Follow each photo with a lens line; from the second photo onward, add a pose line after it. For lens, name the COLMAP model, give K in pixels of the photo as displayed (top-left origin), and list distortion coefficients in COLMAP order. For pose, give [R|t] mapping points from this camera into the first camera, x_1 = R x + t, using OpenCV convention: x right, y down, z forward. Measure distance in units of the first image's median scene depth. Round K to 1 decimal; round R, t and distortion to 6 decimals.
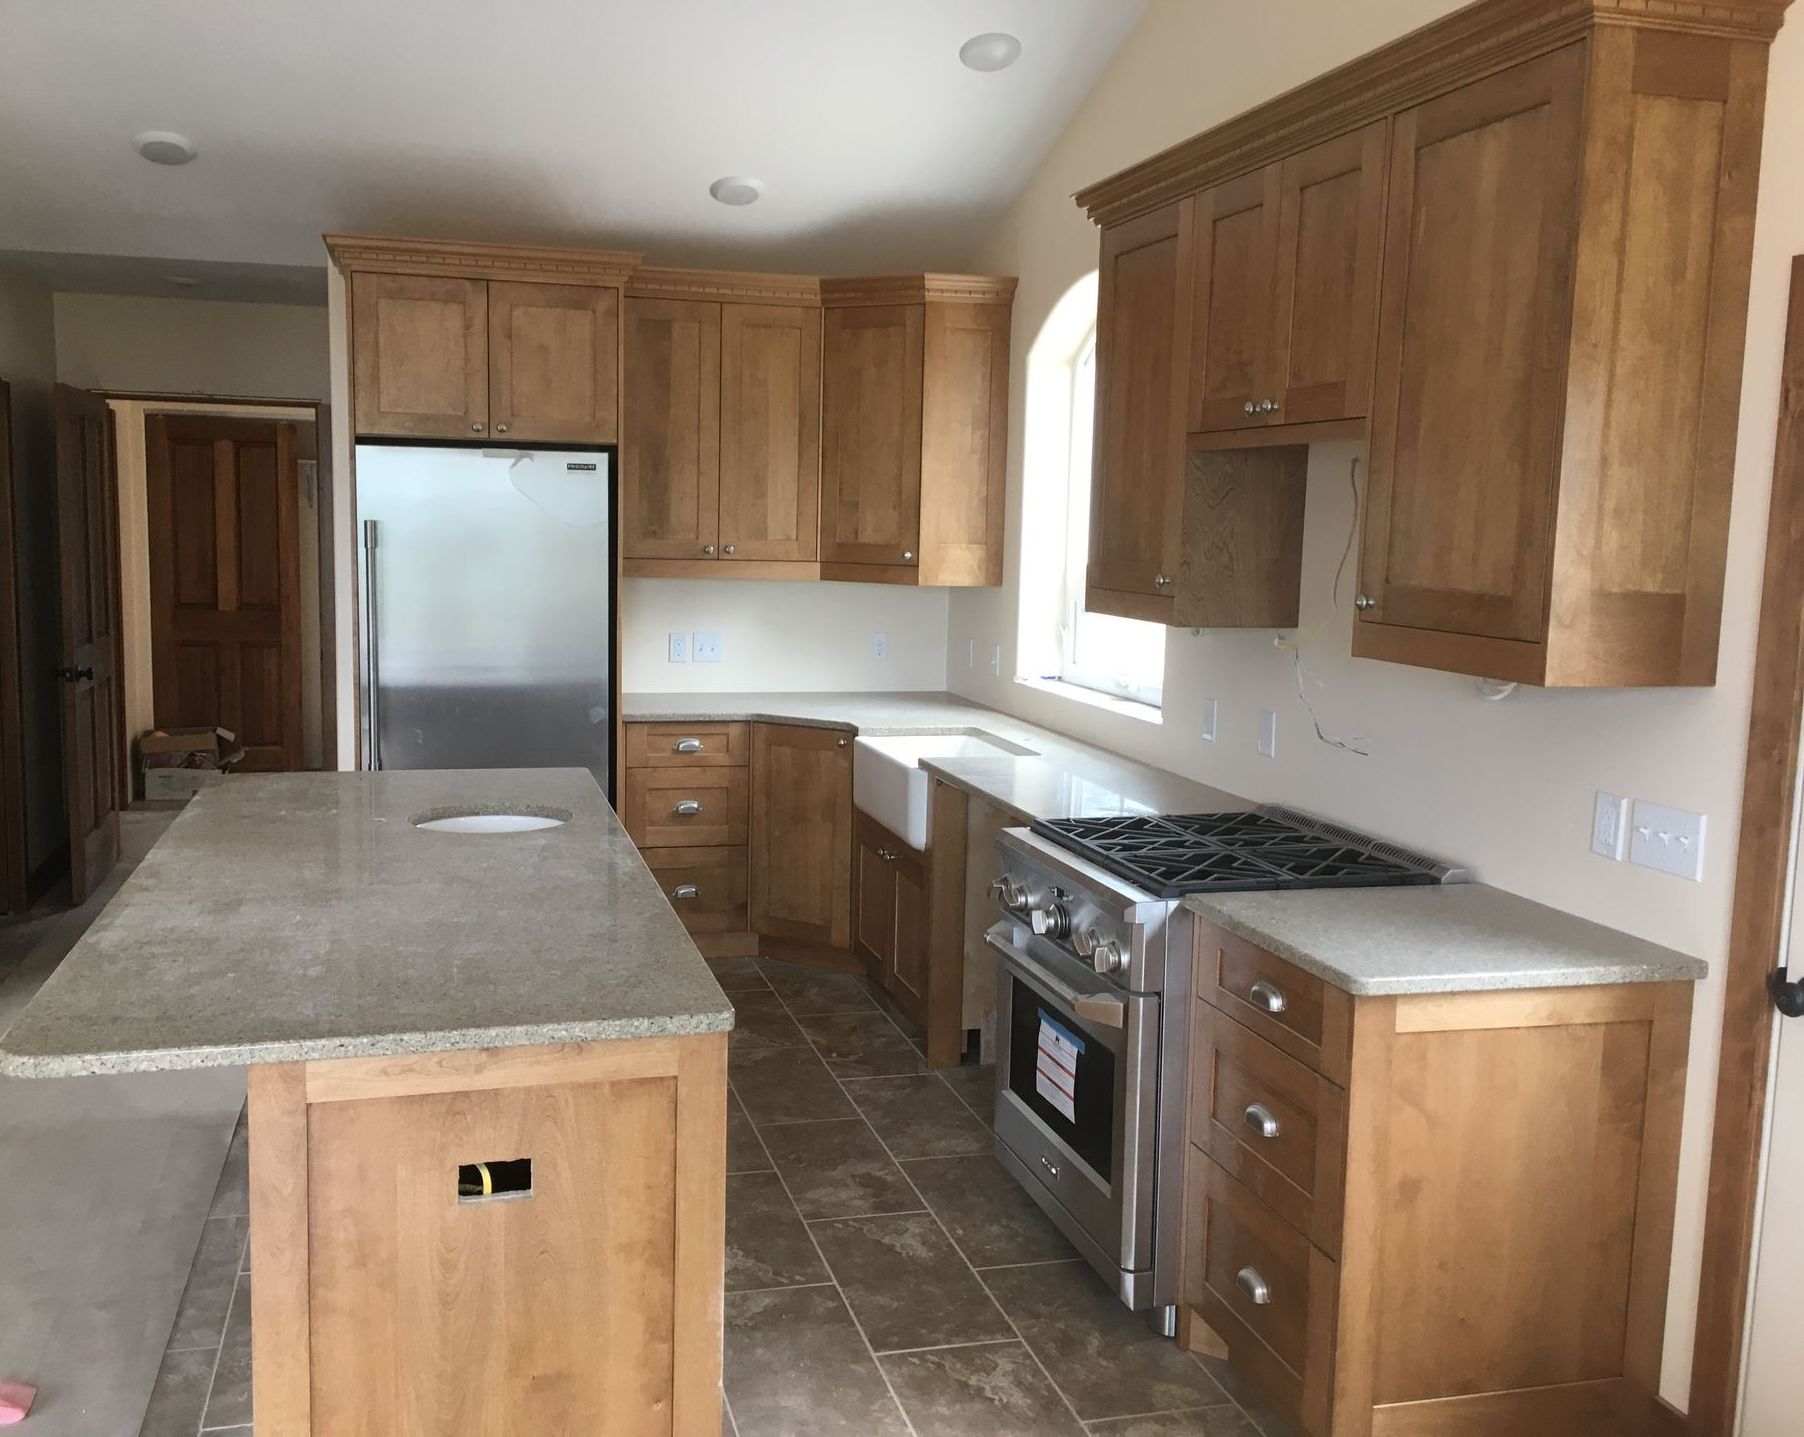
lens RADIAL K [[1551.9, 0, 902.0], [0, 1551.9, 718.5], [0, 0, 1]] dist [0.066478, -0.075157]
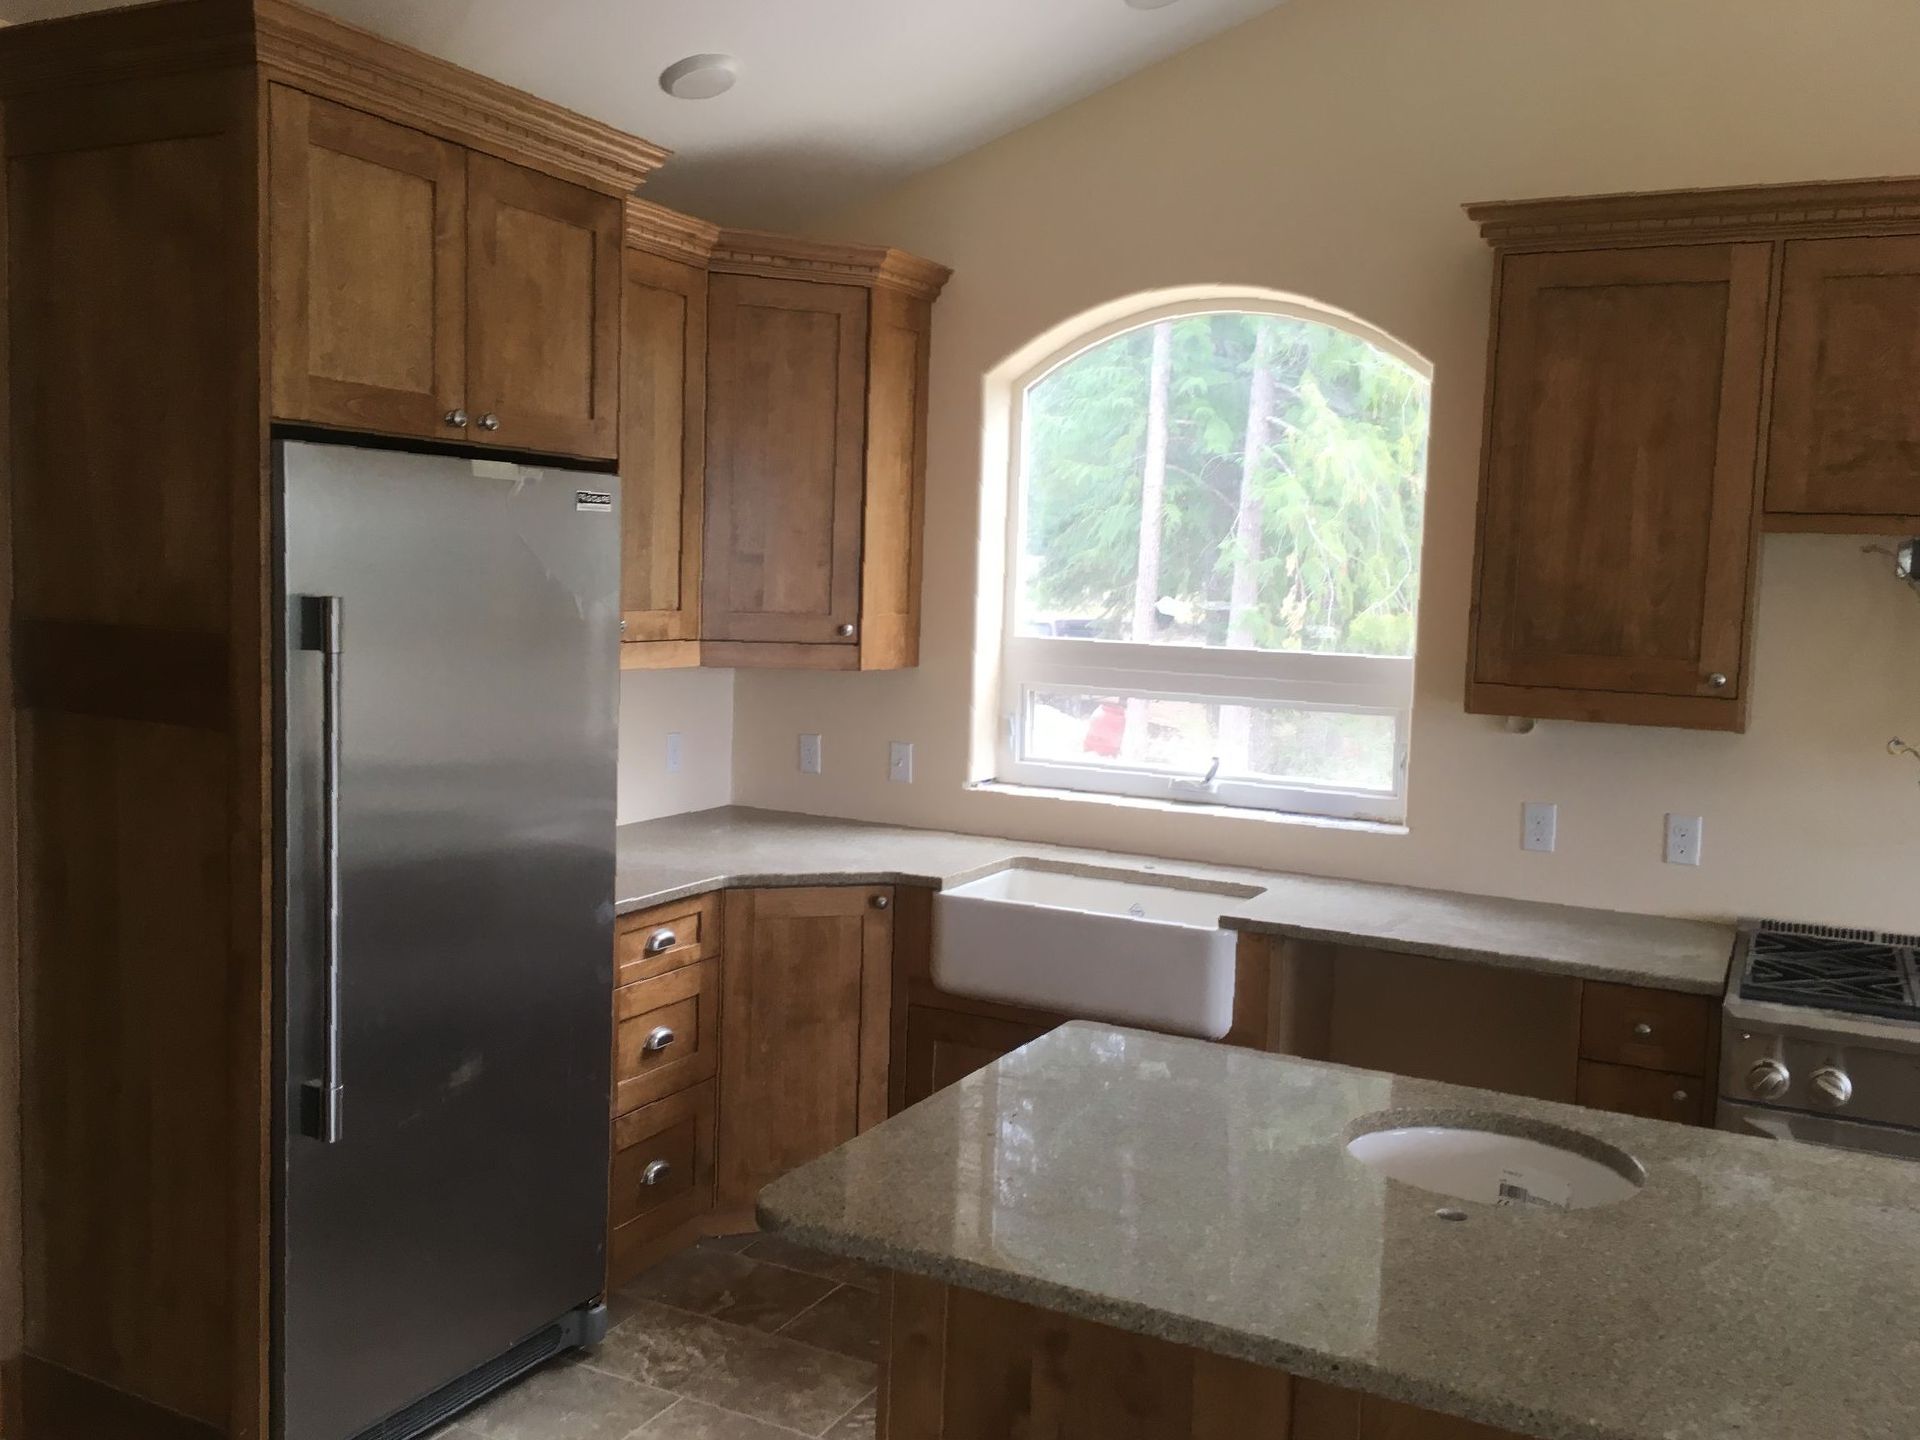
lens RADIAL K [[1602.2, 0, 960.0], [0, 1602.2, 720.0], [0, 0, 1]] dist [0.060048, -0.006528]
pose [[0.689099, -0.061996, 0.722010, -0.559328], [0.069589, 0.997390, 0.019224, -0.081599], [-0.721318, 0.036997, 0.691615, 0.493076]]
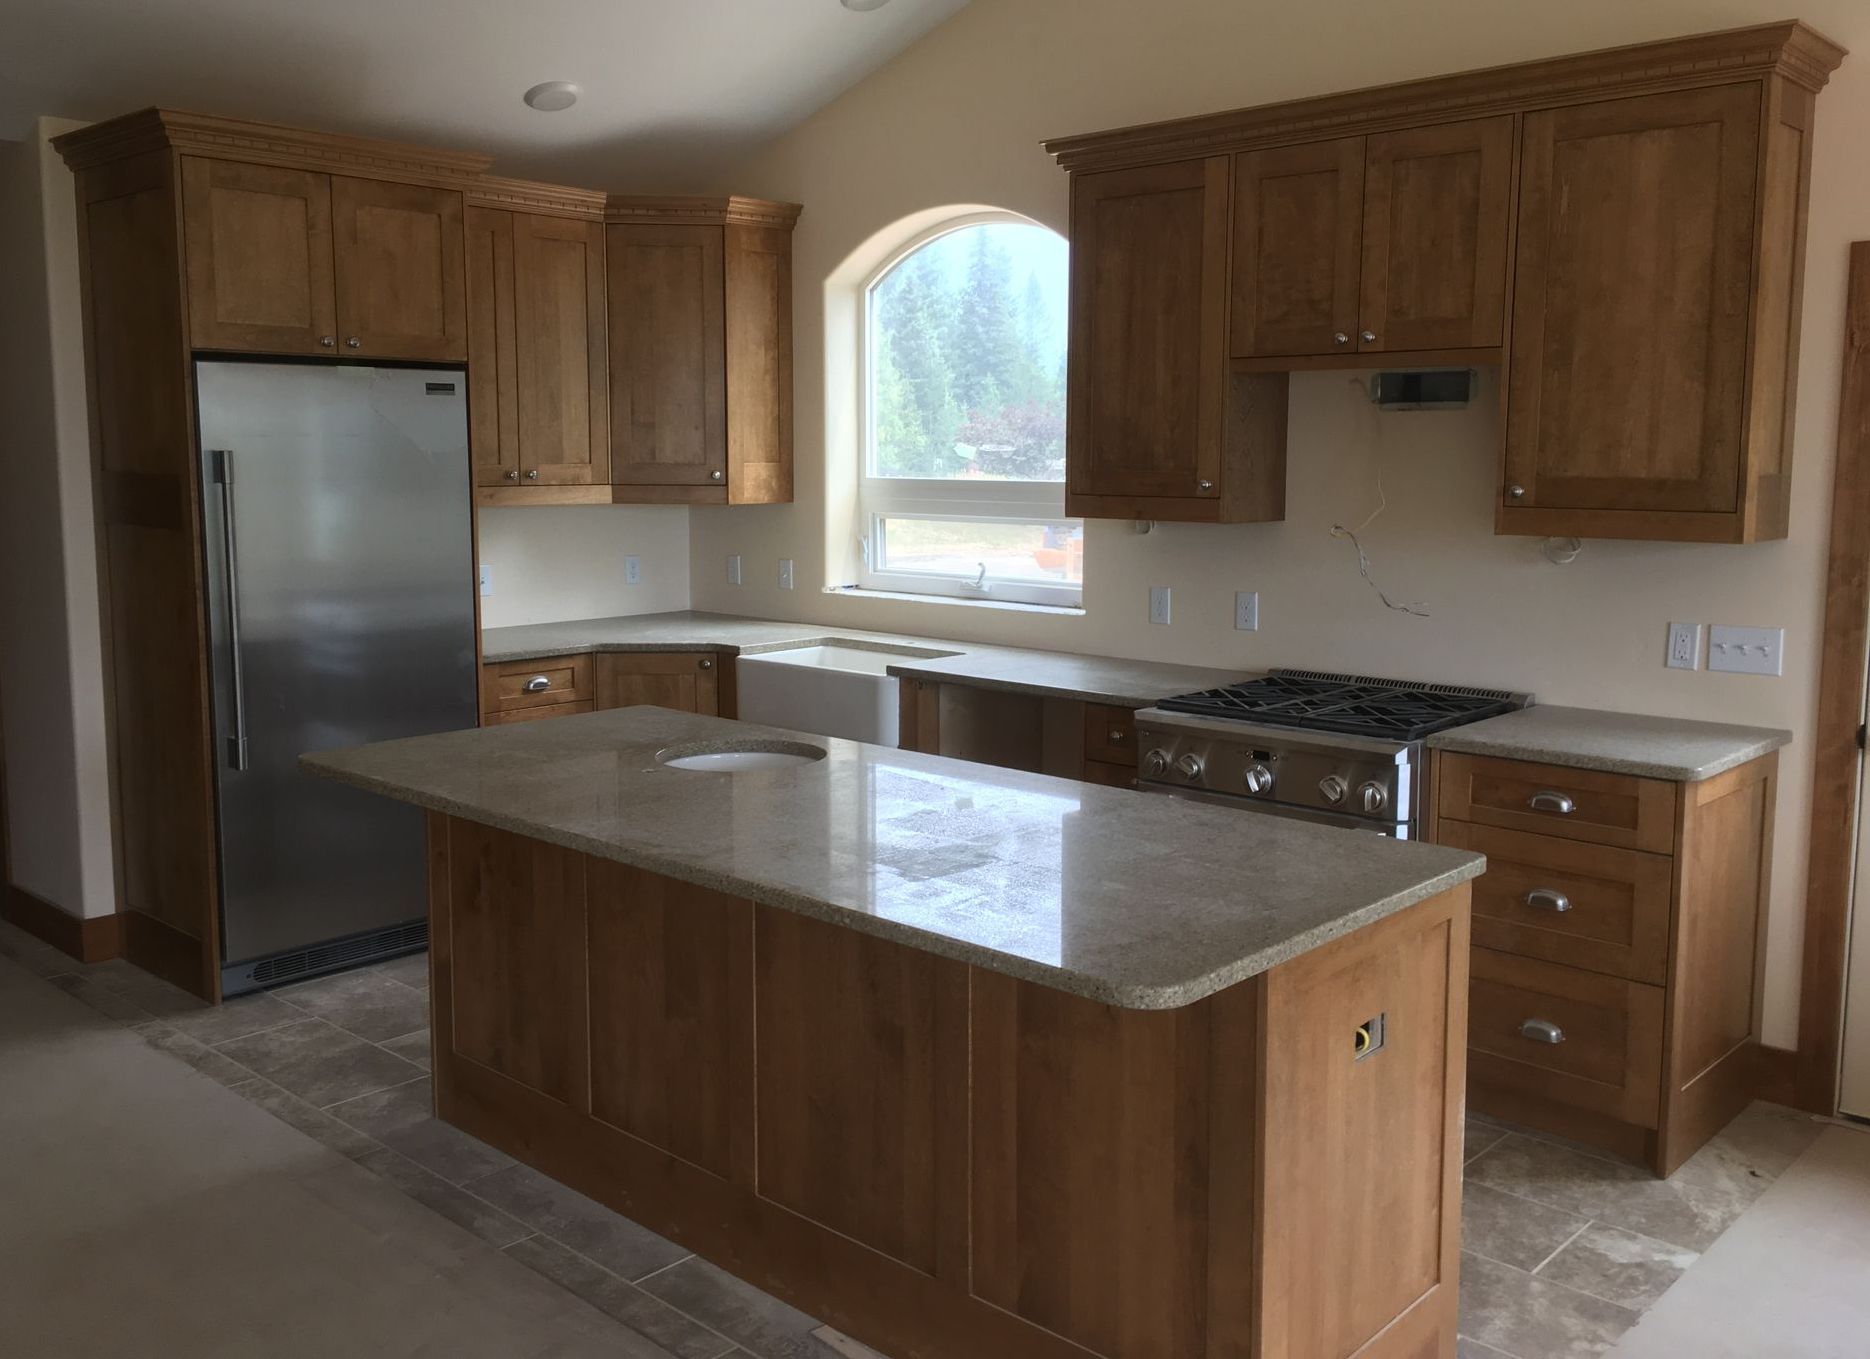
lens RADIAL K [[1528.9, 0, 912.6], [0, 1528.9, 628.5], [0, 0, 1]] dist [0.079561, -0.084866]
pose [[0.858760, -0.081365, 0.505877, -0.440842], [0.083078, 0.996358, 0.019225, -0.015728], [-0.505599, 0.025518, 0.862391, 0.090791]]
